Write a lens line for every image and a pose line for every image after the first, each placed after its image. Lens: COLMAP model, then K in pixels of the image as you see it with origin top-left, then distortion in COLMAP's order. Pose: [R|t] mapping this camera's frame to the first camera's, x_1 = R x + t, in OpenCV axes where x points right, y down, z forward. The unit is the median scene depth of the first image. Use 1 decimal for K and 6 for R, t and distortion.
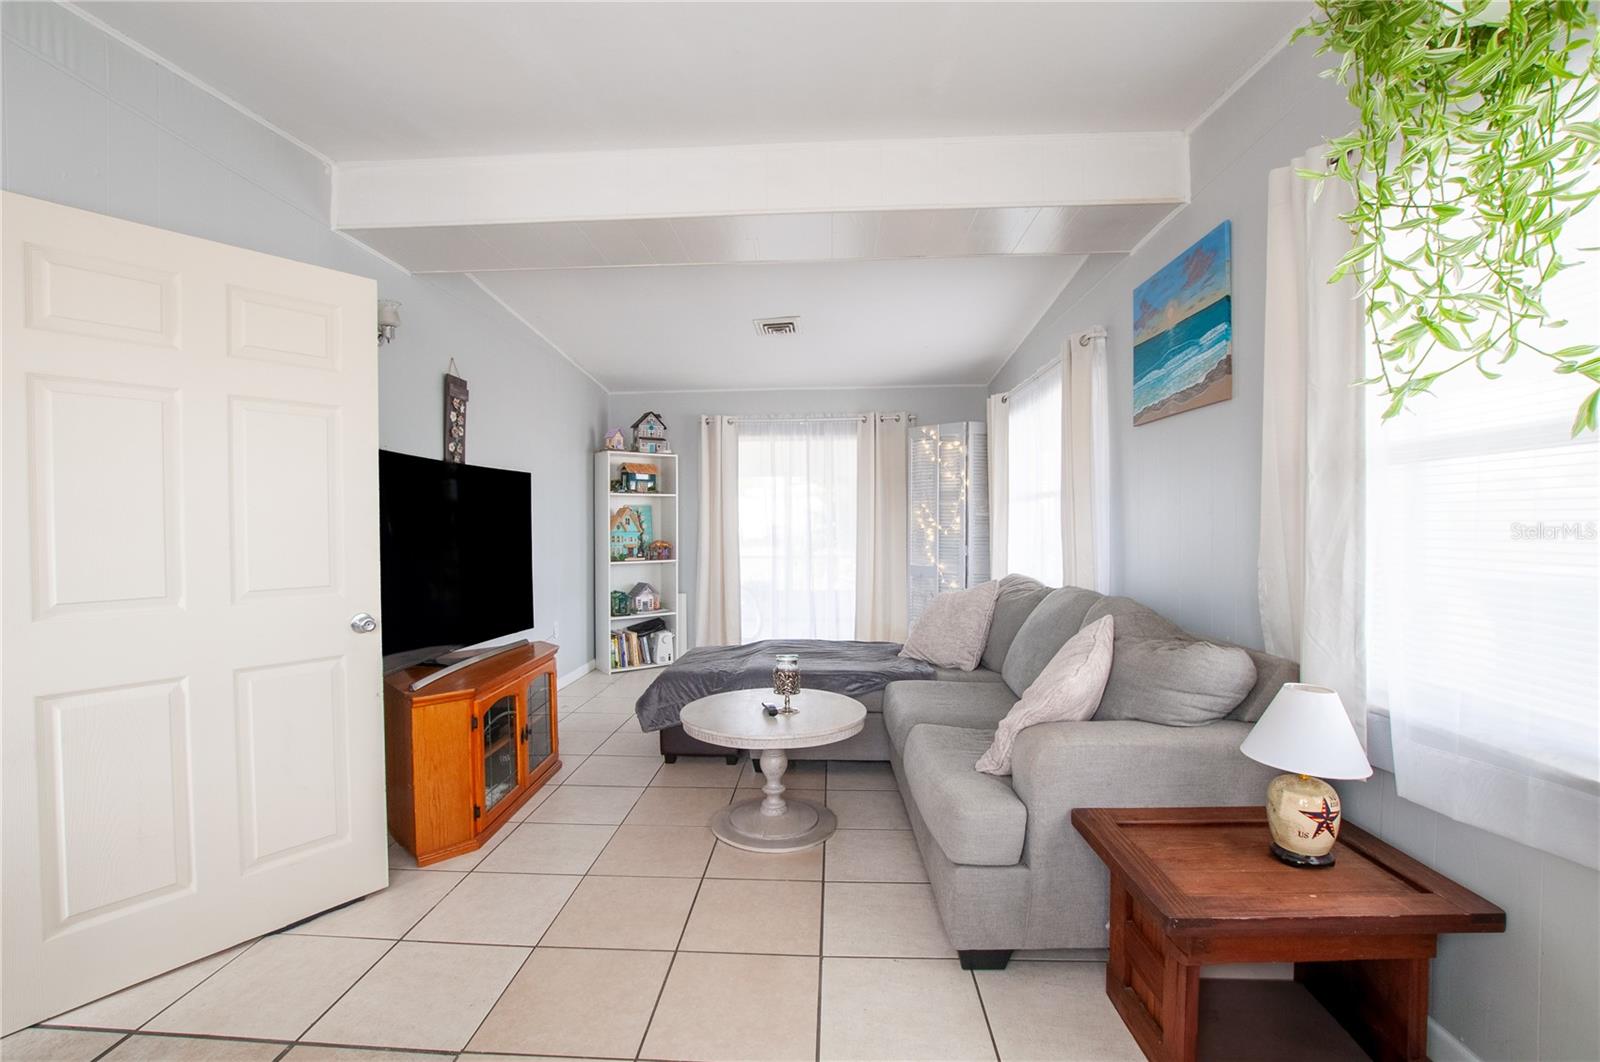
lens RADIAL K [[705.9, 0, 797.0], [0, 705.9, 533.6], [0, 0, 1]] dist [-0.035707, 0.000133]
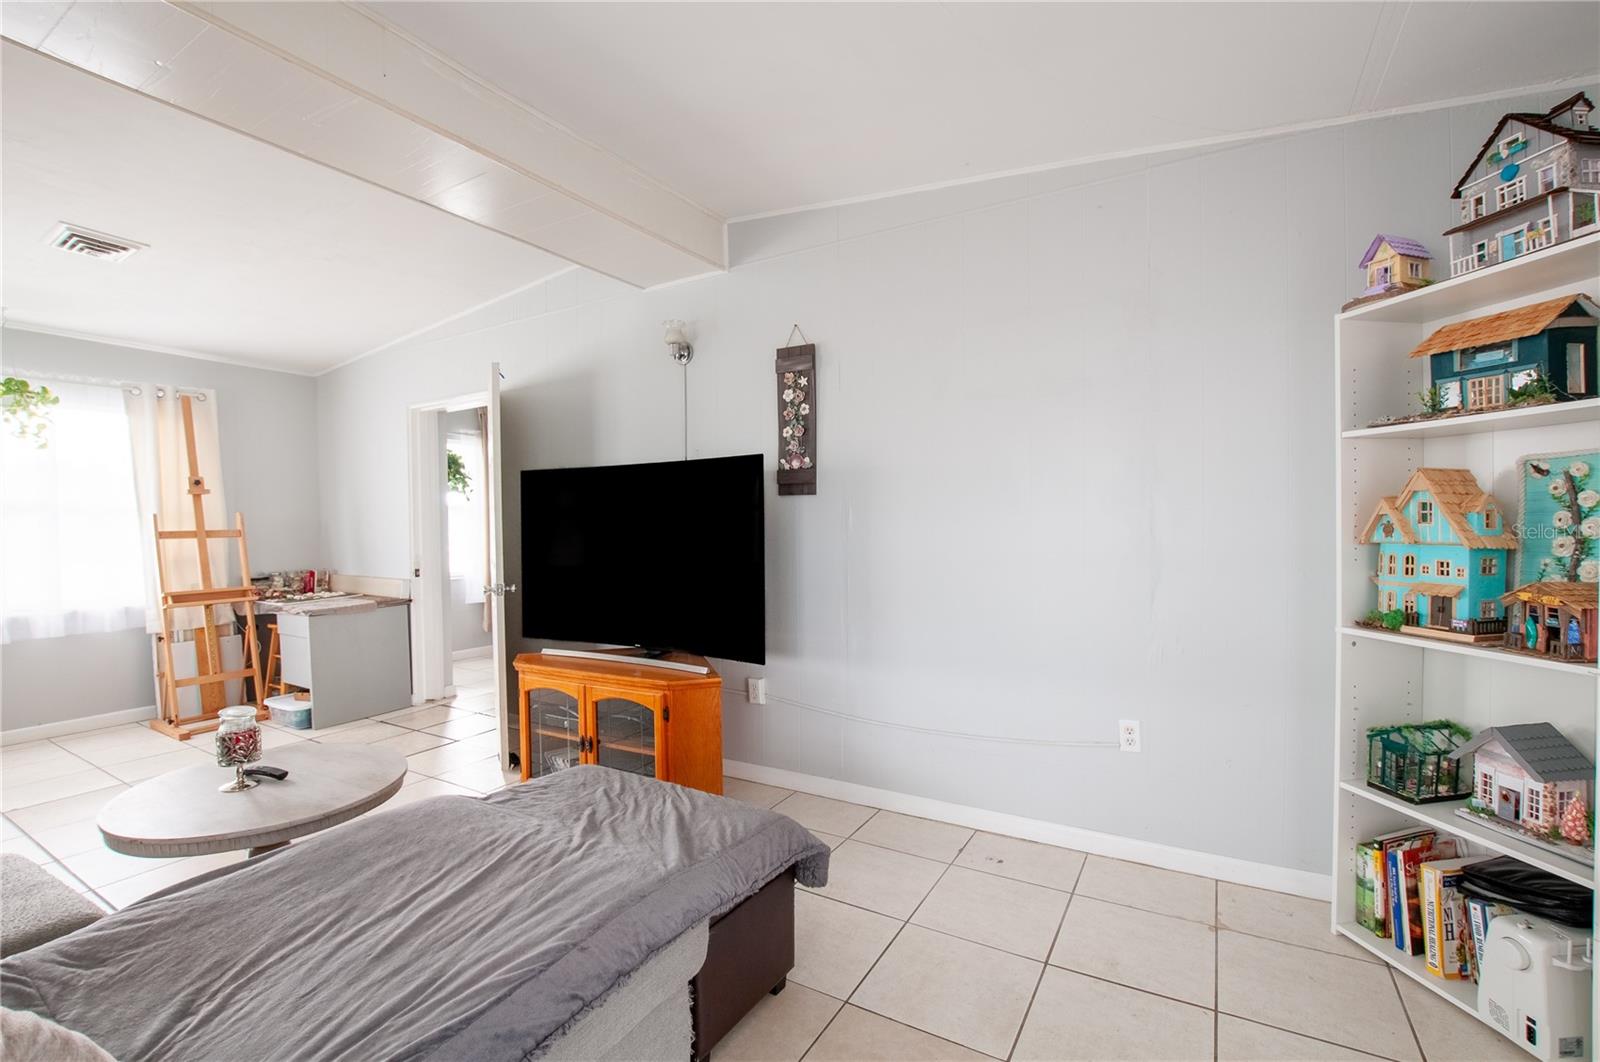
lens RADIAL K [[705.9, 0, 797.0], [0, 705.9, 533.6], [0, 0, 1]] dist [-0.035707, 0.000133]
pose [[-0.472114, 0.025970, -0.881155, 0.164590], [-0.001523, 0.999540, 0.030275, -0.016356], [0.881536, 0.015635, -0.471857, 0.893508]]
